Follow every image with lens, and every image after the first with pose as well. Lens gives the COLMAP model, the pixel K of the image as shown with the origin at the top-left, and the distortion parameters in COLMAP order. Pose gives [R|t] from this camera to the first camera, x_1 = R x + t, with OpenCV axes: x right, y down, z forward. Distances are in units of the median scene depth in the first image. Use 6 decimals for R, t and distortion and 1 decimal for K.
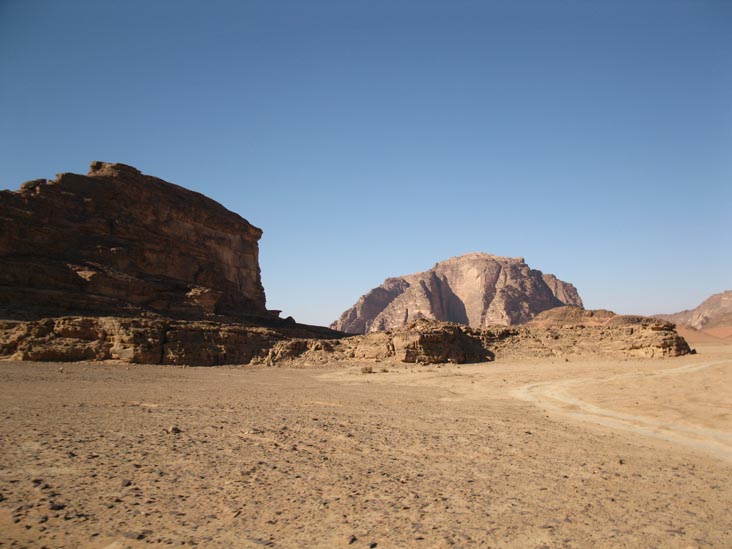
lens RADIAL K [[770.8, 0, 364.3], [0, 770.8, 270.6], [0, 0, 1]] dist [-0.145601, 0.000000]
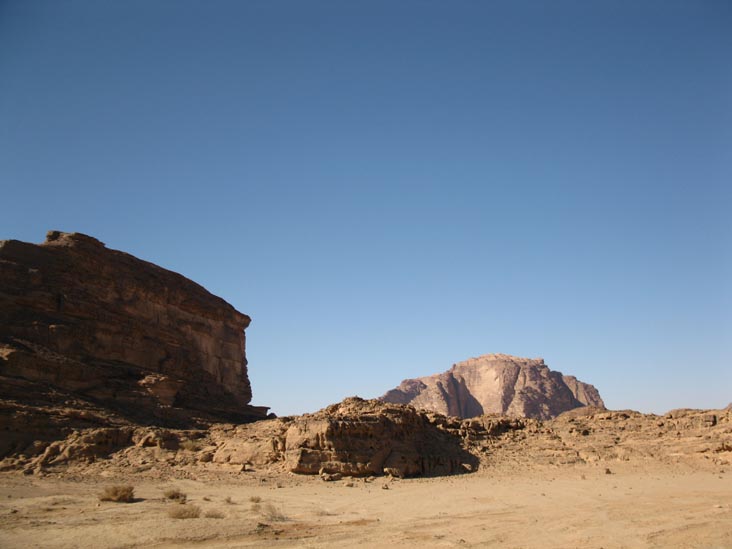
lens RADIAL K [[770.8, 0, 367.8], [0, 770.8, 277.1], [0, 0, 1]] dist [-0.145601, 0.000000]
pose [[0.999768, 0.006265, -0.020606, 0.035186], [-0.008764, 0.992301, -0.123539, 0.016020], [0.019674, 0.123691, 0.992126, 0.149792]]
